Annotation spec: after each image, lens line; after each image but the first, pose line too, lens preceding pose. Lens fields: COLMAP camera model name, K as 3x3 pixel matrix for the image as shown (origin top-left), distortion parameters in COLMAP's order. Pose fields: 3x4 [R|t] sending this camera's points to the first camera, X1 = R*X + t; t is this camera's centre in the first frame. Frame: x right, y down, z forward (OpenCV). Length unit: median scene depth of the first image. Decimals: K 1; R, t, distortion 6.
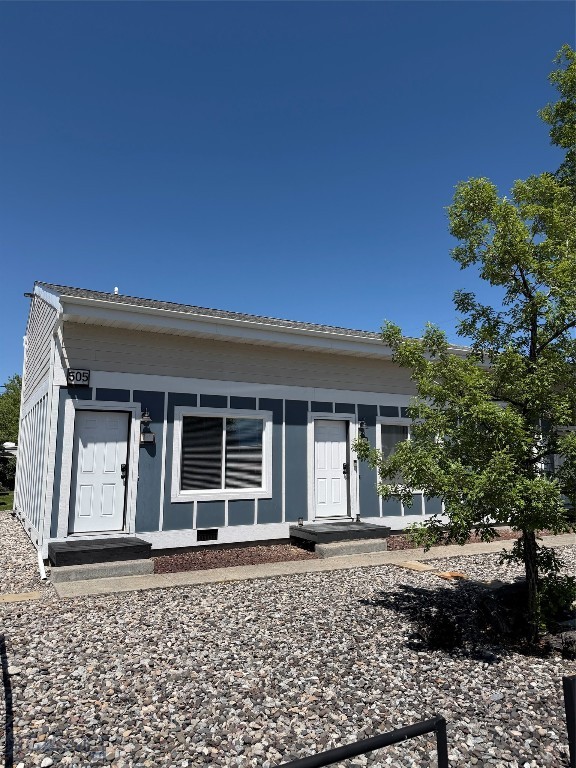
lens RADIAL K [[536.2, 0, 289.9], [0, 536.2, 387.2], [0, 0, 1]] dist [0.093805, -0.120906]
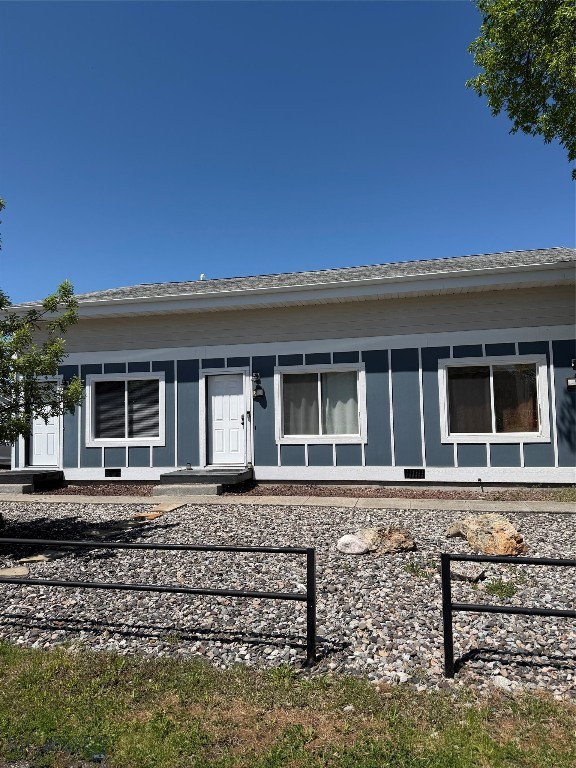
lens RADIAL K [[536.2, 0, 289.9], [0, 536.2, 387.2], [0, 0, 1]] dist [0.093805, -0.120906]
pose [[0.730383, -0.051368, -0.681104, 1.005455], [0.115267, 0.992136, 0.048780, 0.055610], [0.673242, -0.114136, 0.730560, 0.354880]]
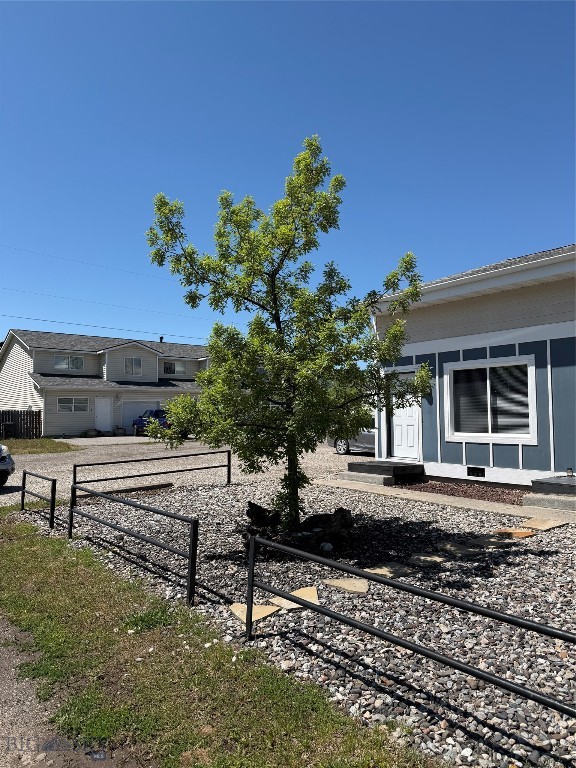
lens RADIAL K [[536.2, 0, 289.9], [0, 536.2, 387.2], [0, 0, 1]] dist [0.093805, -0.120906]
pose [[0.158157, -0.049168, -0.986189, 0.891723], [0.149055, 0.988503, -0.025379, 0.065110], [0.976099, -0.142982, 0.163667, 0.440466]]
